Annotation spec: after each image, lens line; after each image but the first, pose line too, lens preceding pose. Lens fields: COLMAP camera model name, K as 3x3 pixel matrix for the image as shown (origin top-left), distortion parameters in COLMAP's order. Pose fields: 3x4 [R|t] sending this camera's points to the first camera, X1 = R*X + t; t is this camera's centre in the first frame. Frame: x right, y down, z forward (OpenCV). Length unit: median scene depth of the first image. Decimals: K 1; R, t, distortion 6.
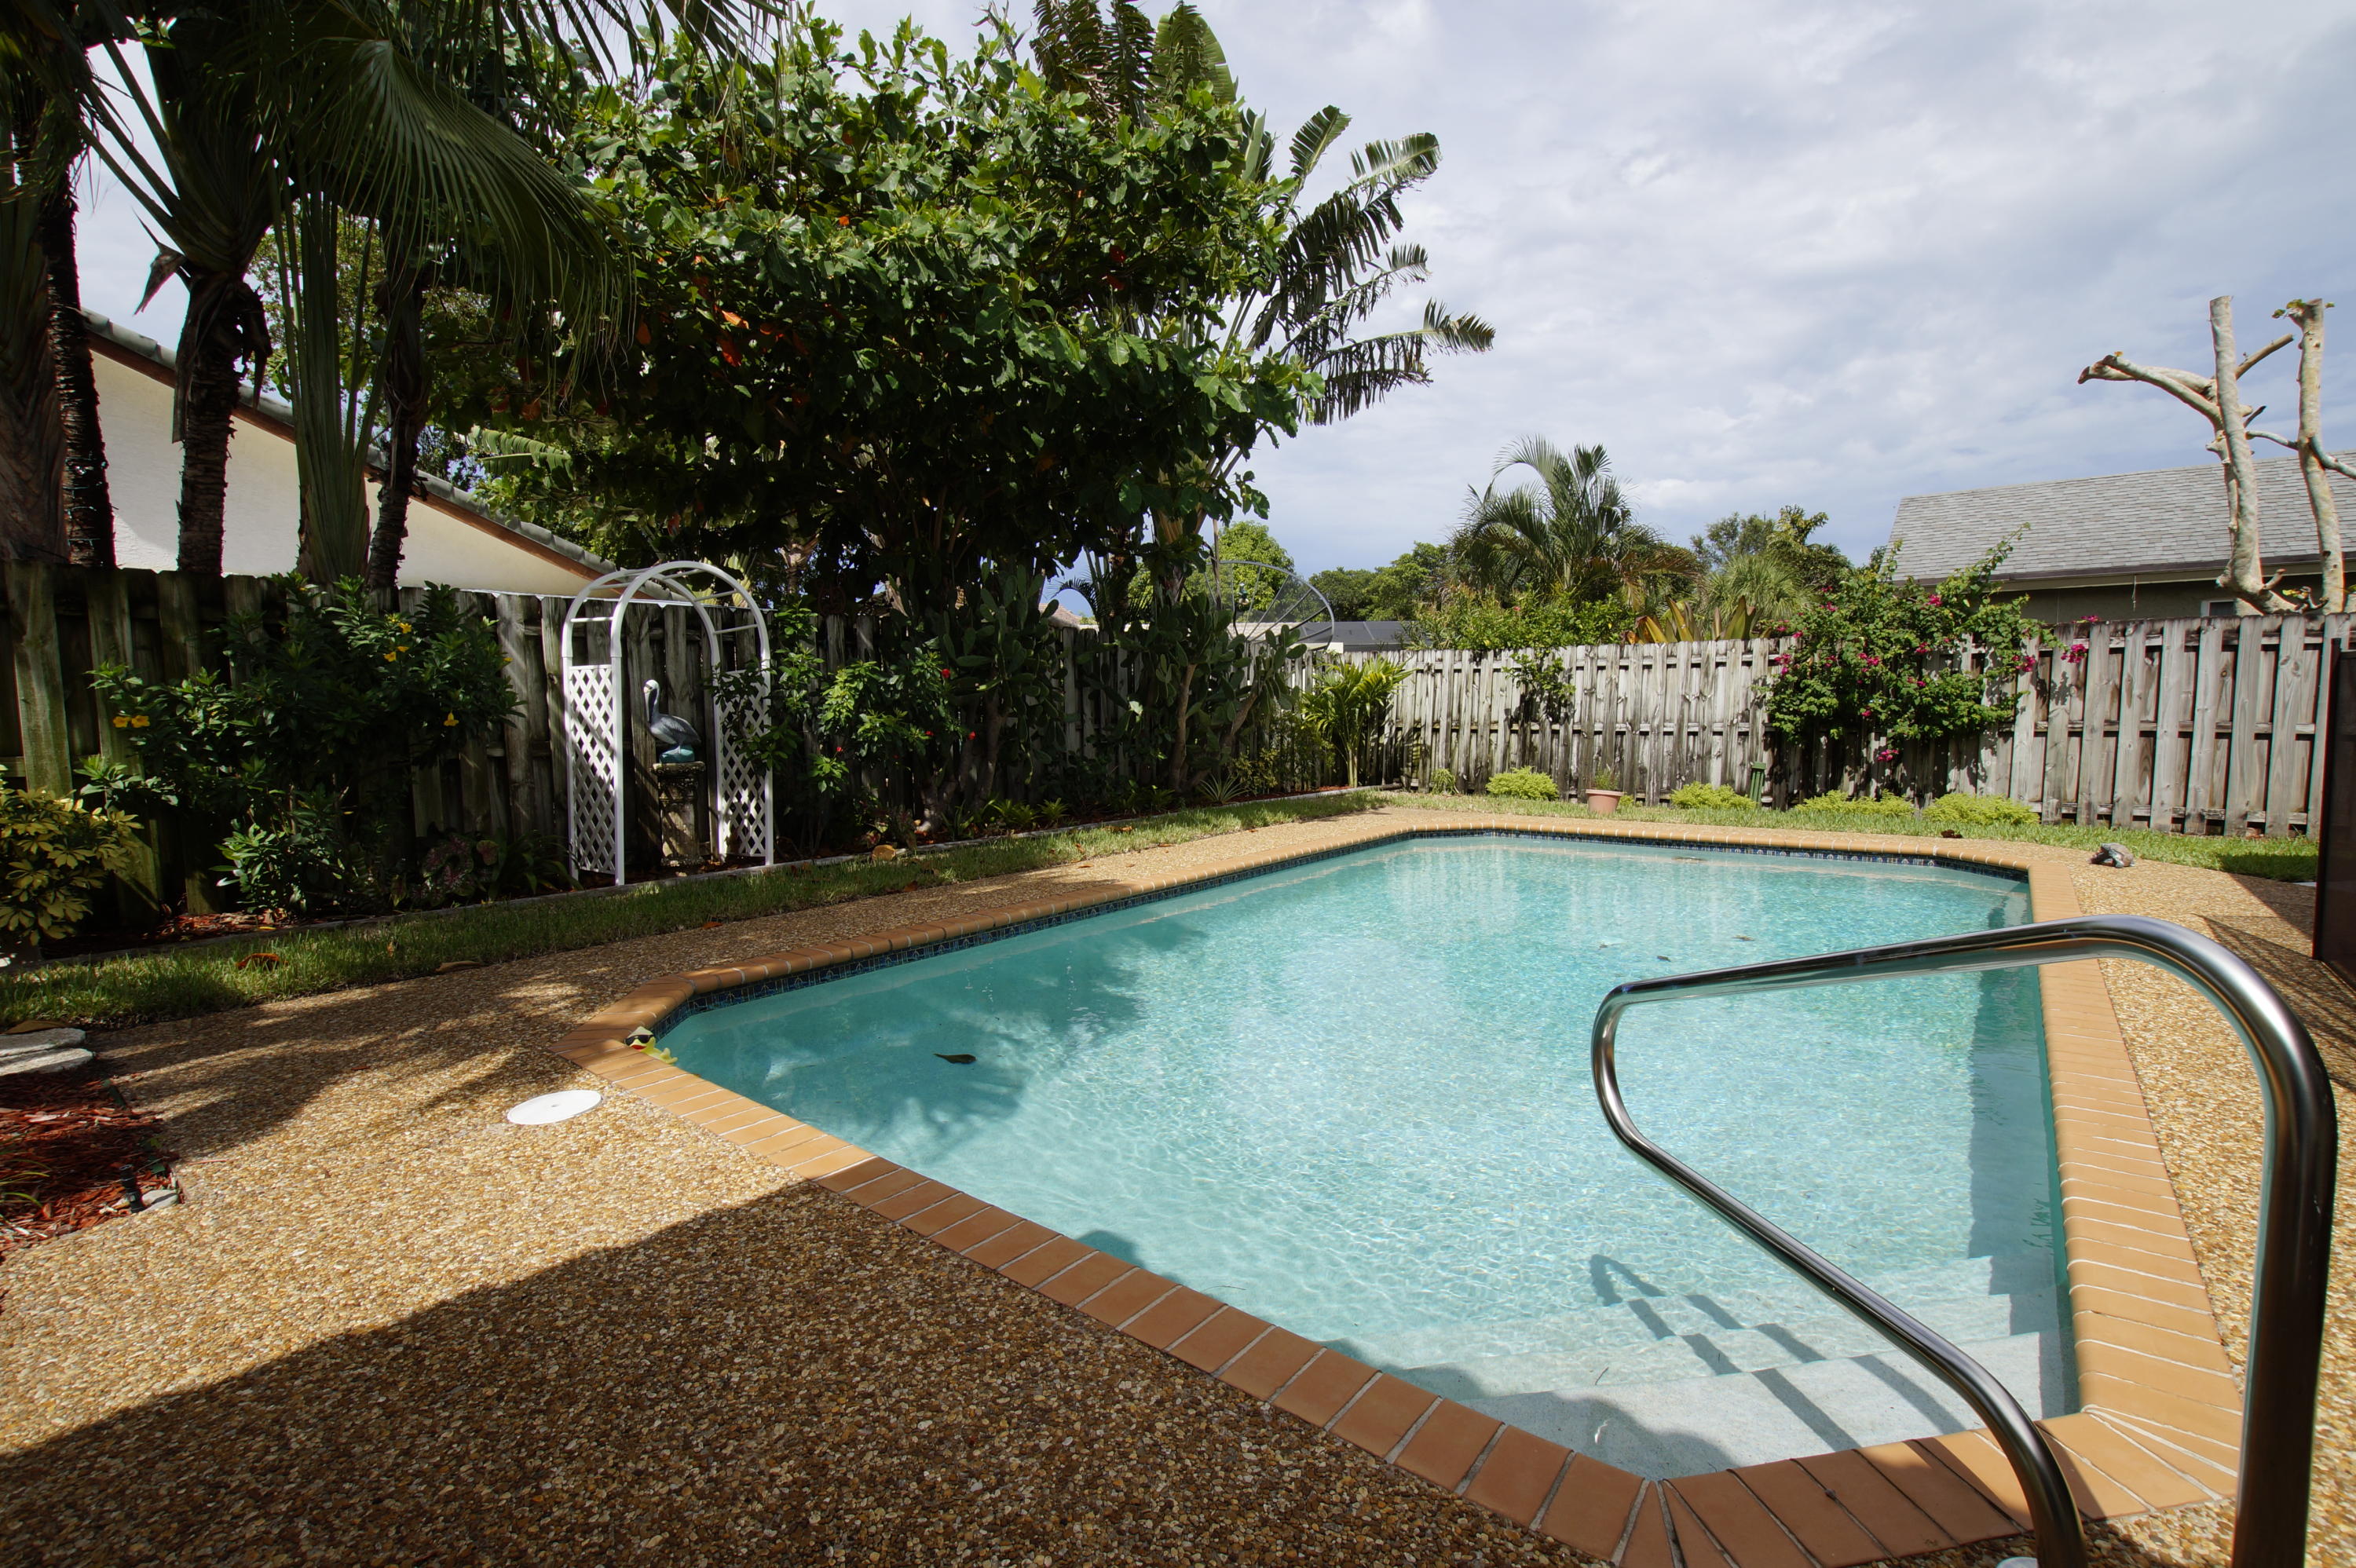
lens RADIAL K [[1051.5, 0, 1181.5], [0, 1051.5, 785.2], [0, 0, 1]] dist [-0.028139, 0.003090]
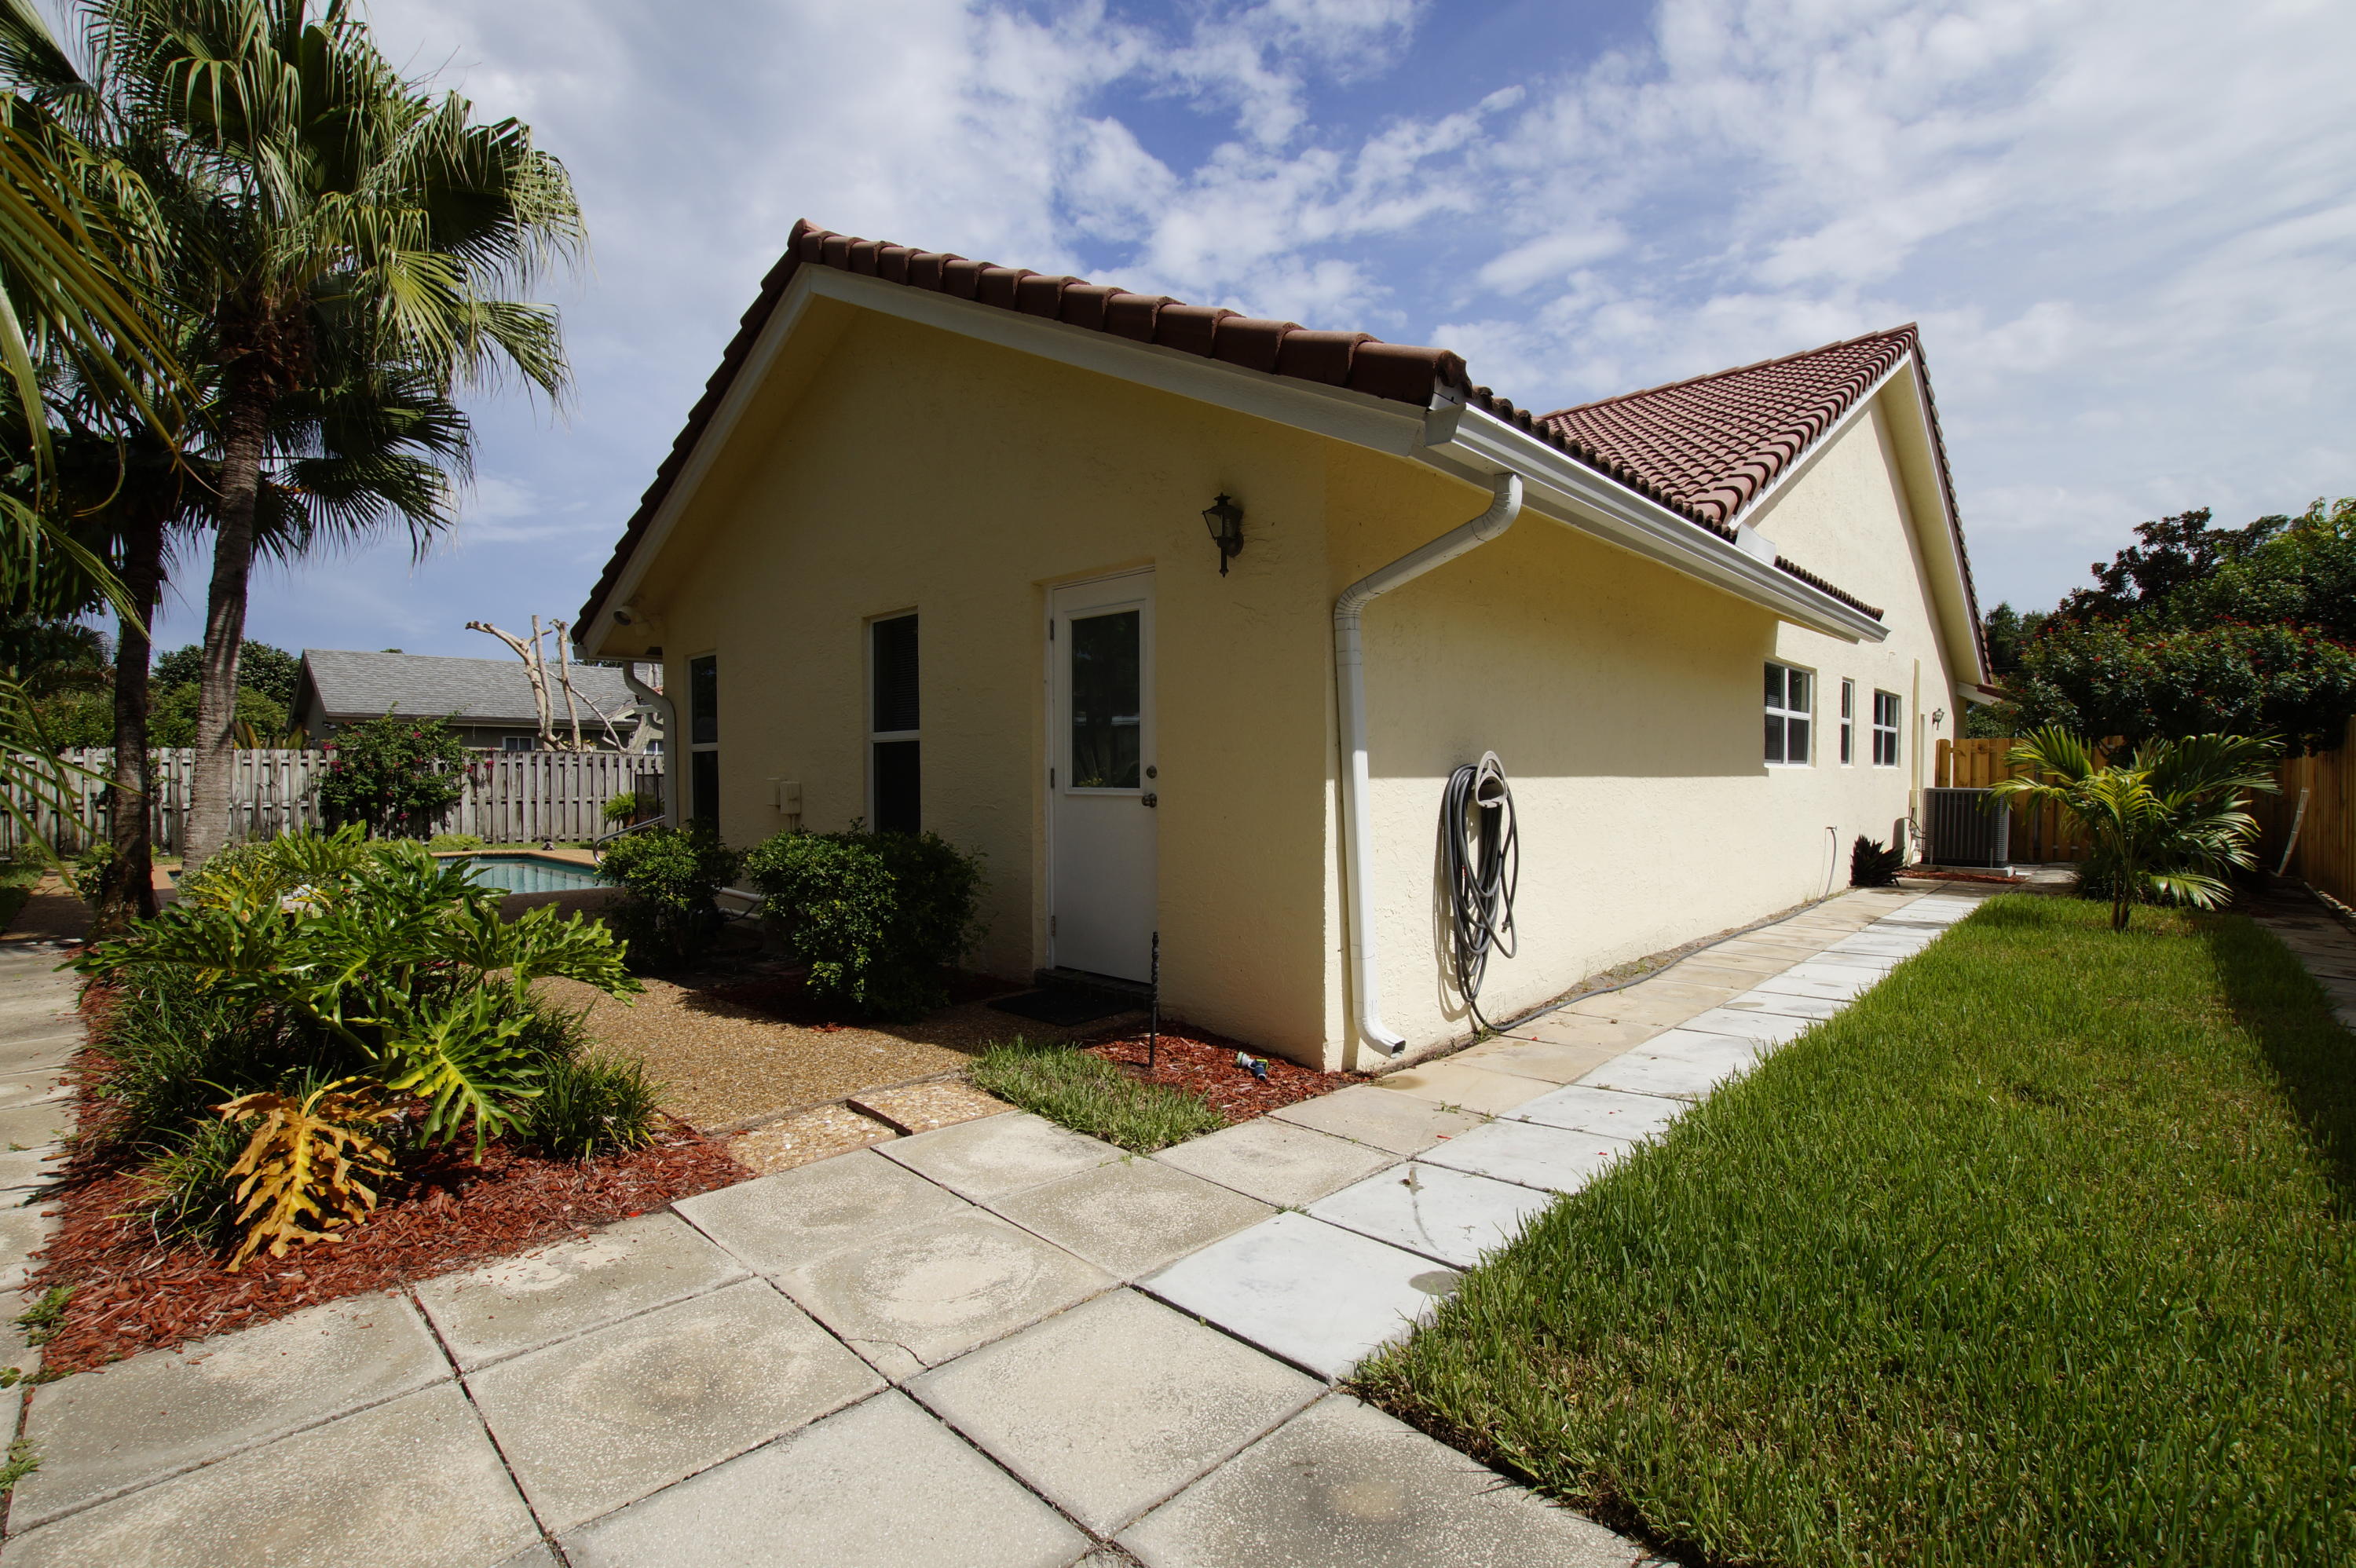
lens RADIAL K [[1051.5, 0, 1180.8], [0, 1051.5, 788.5], [0, 0, 1]] dist [-0.028139, 0.003090]
pose [[0.106825, 0.002421, 0.994275, -1.046727], [0.080348, 0.996706, -0.011060, 0.055688], [-0.991026, 0.081069, 0.106278, -0.603085]]
